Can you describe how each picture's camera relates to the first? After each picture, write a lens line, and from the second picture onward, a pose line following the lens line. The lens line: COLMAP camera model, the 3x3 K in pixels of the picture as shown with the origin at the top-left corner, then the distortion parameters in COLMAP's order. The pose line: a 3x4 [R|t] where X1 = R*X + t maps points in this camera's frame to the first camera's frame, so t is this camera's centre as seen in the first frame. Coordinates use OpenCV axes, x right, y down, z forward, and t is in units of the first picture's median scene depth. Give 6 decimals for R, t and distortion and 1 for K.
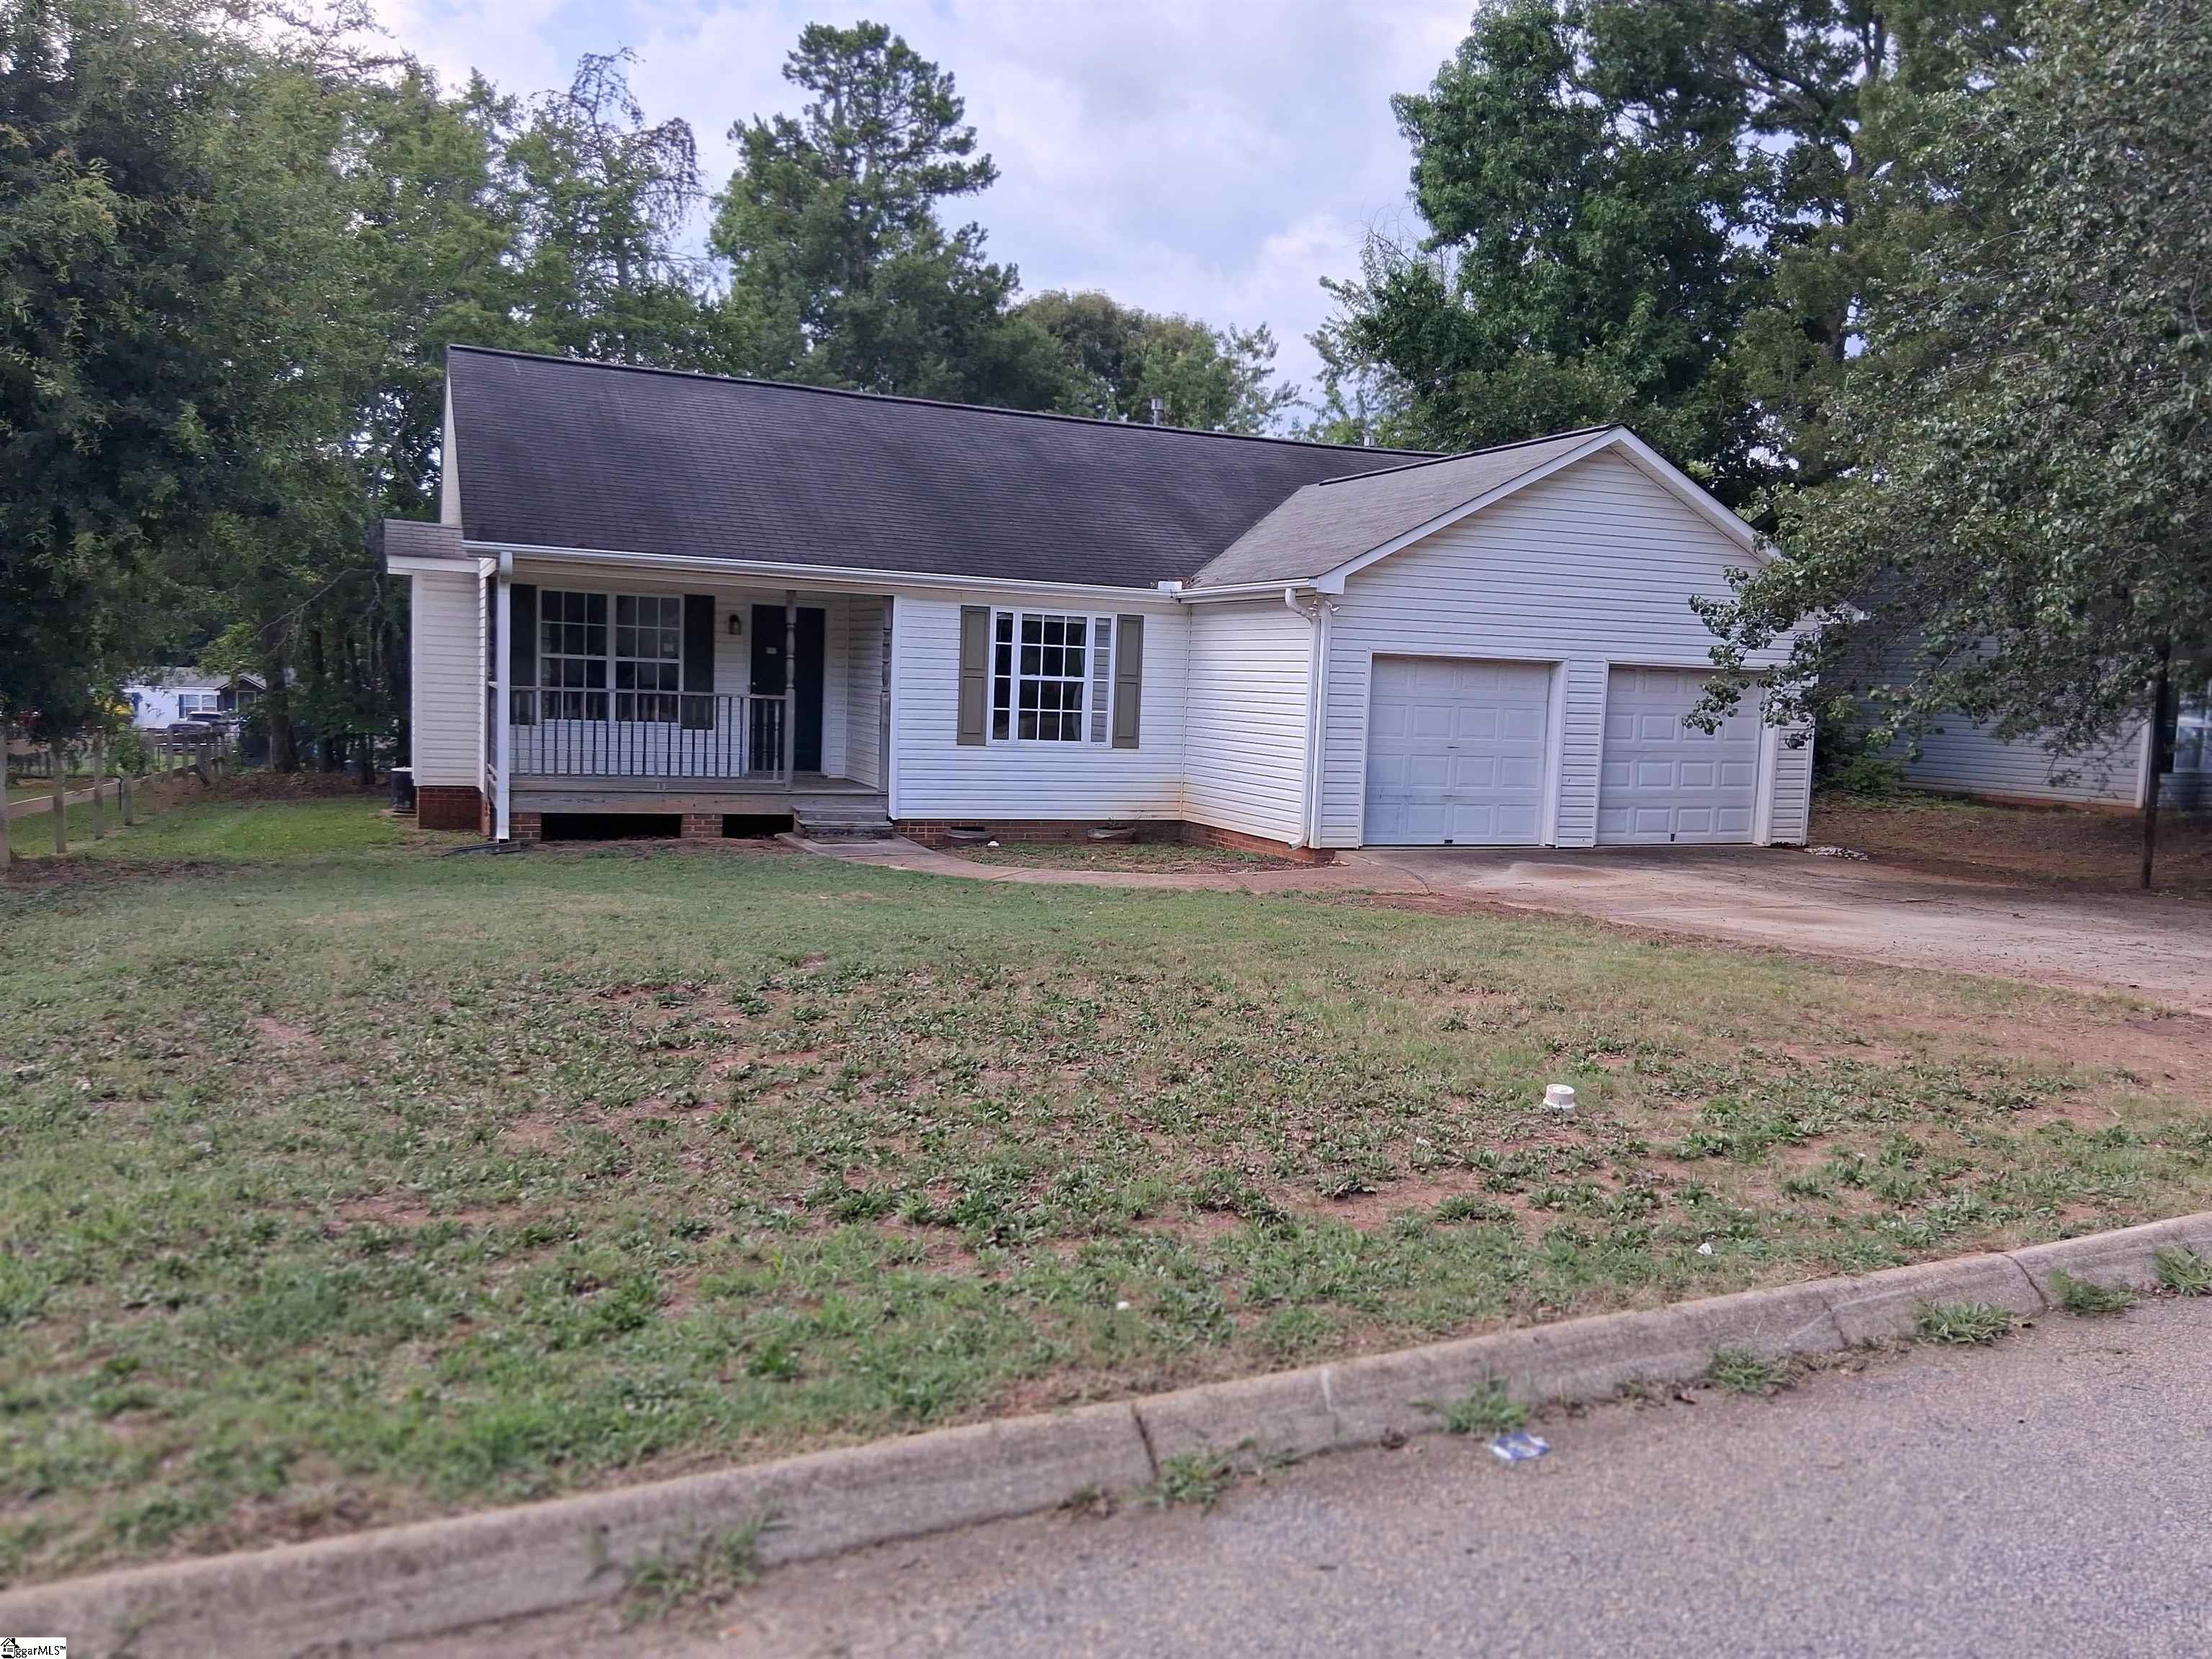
lens RADIAL K [[1569.8, 0, 1106.0], [0, 1569.8, 829.5], [0, 0, 1]] dist [-0.003197, -0.001159]
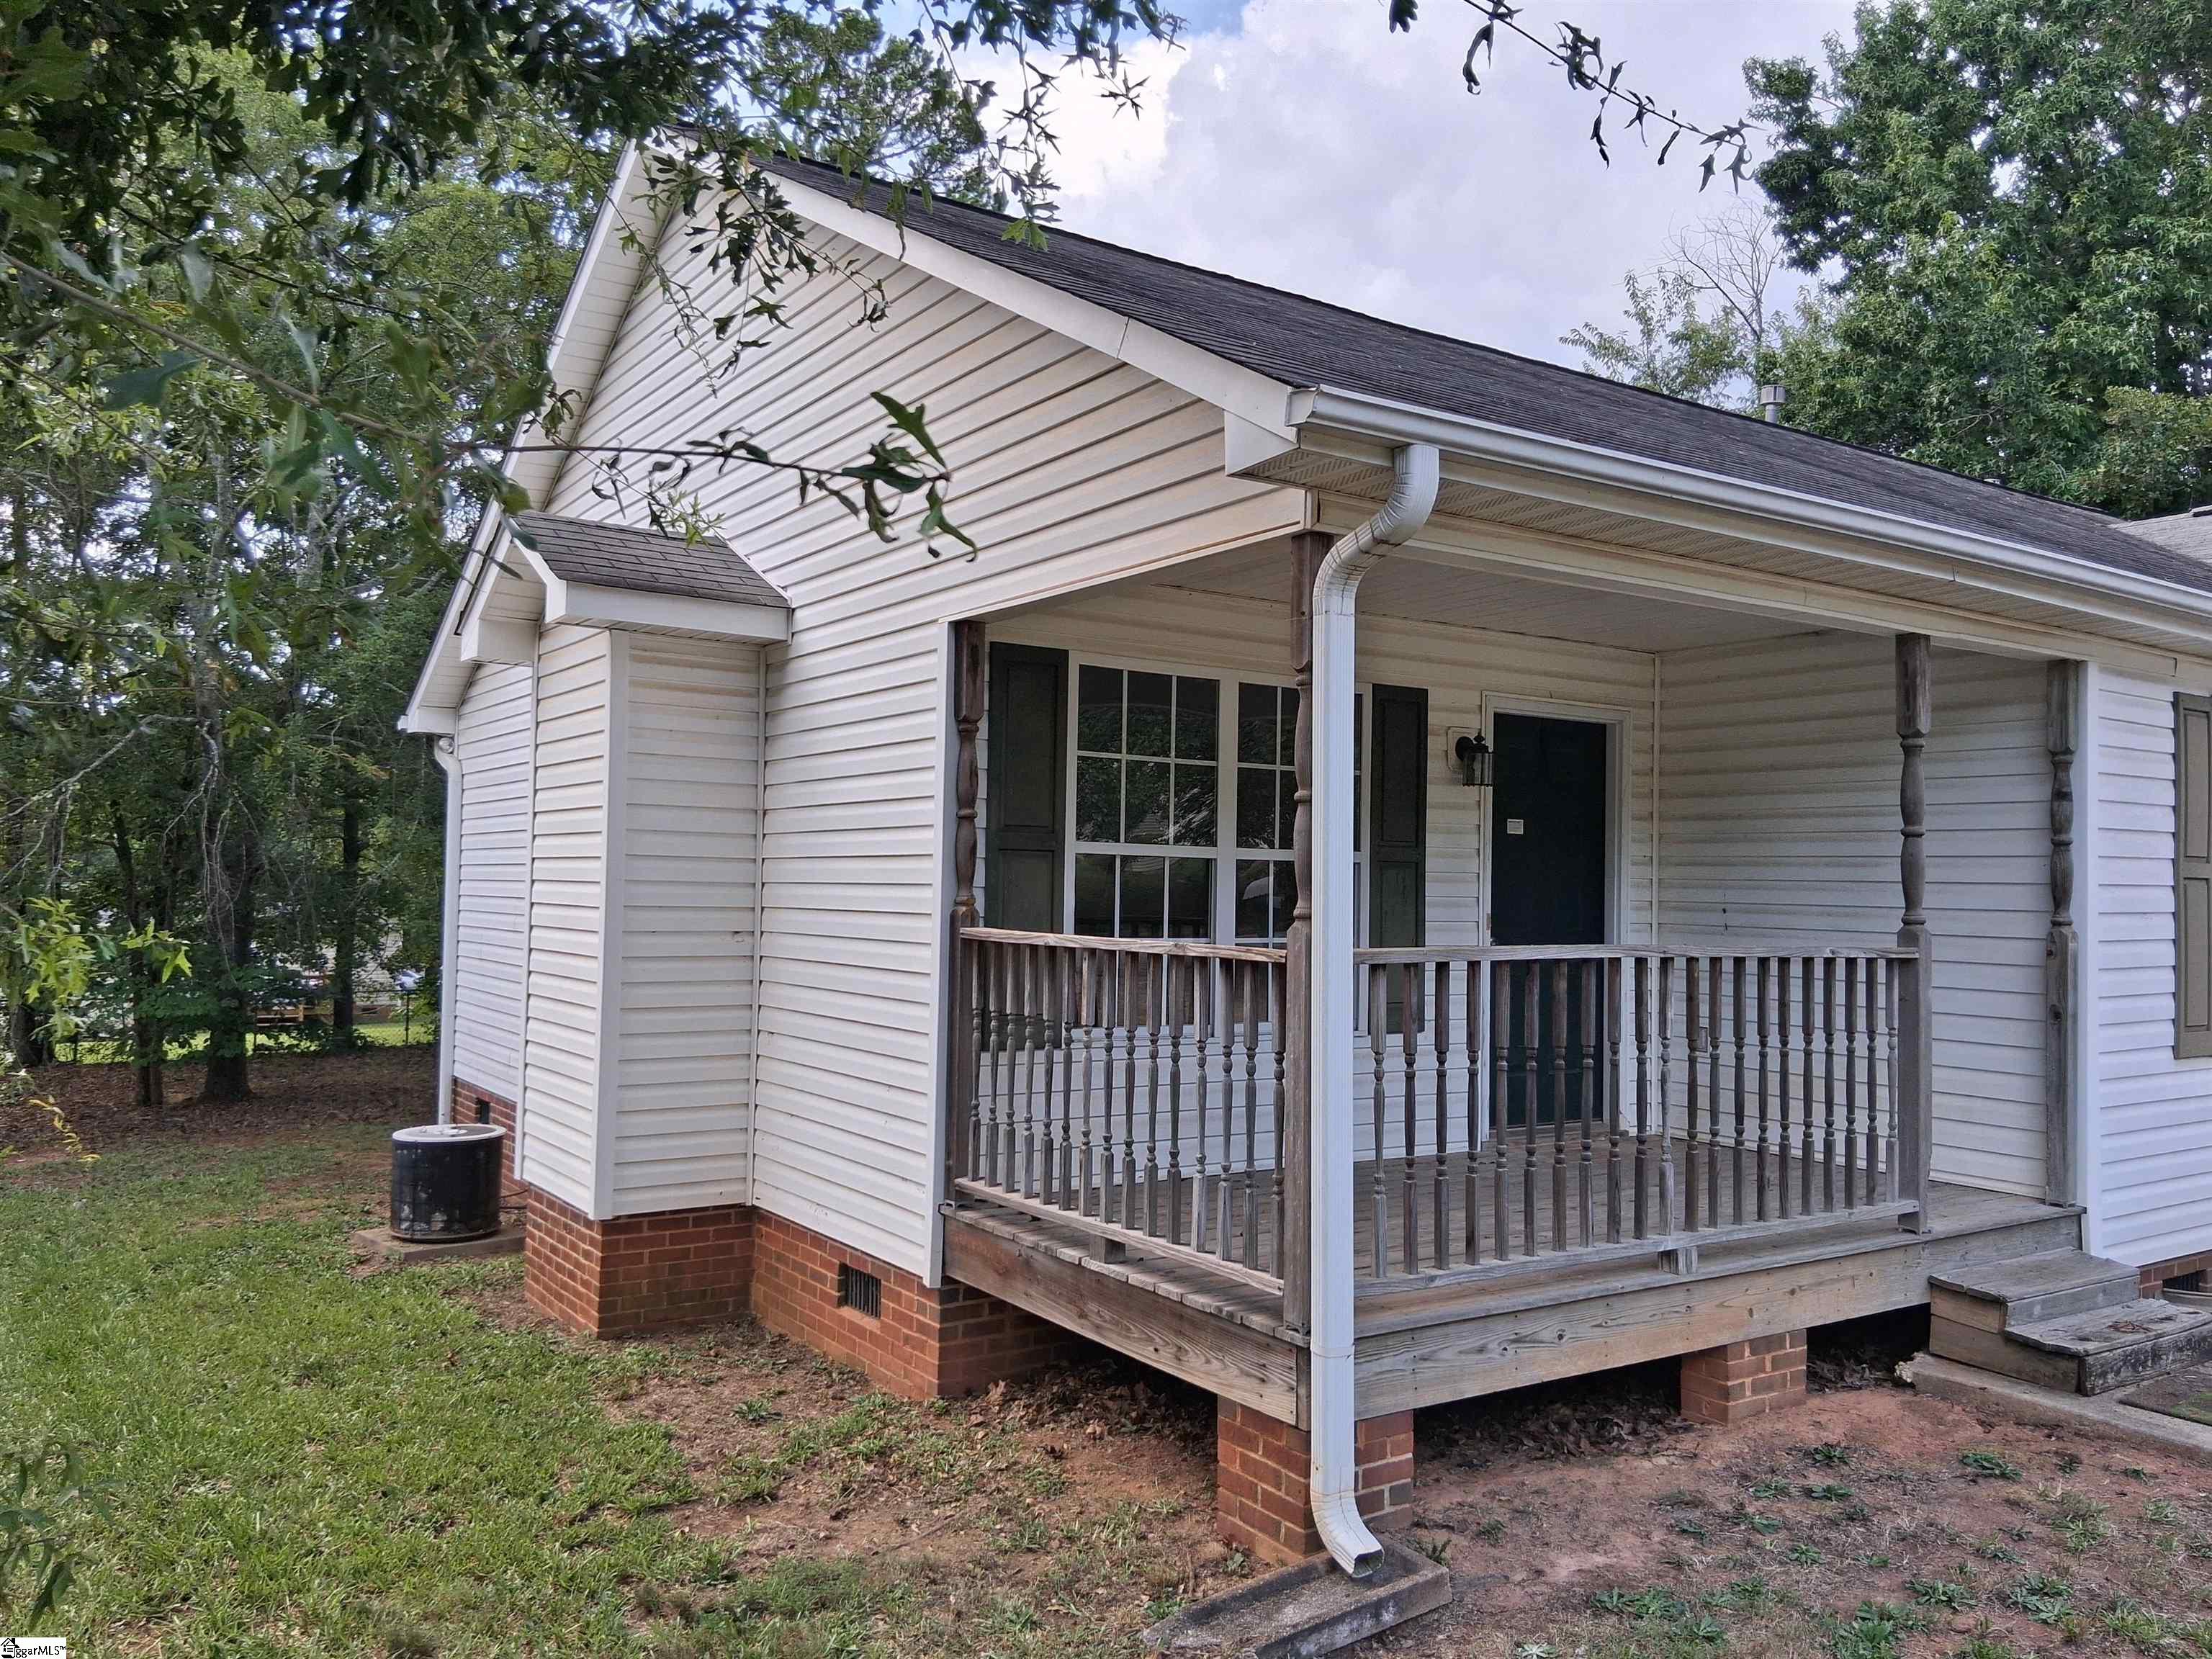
lens RADIAL K [[1569.8, 0, 1106.0], [0, 1569.8, 829.5], [0, 0, 1]] dist [-0.003197, -0.001159]
pose [[0.979609, -0.019927, 0.199924, -0.413764], [0.044811, 0.991674, -0.120727, -0.072048], [-0.195853, 0.127224, 0.972345, 0.649534]]
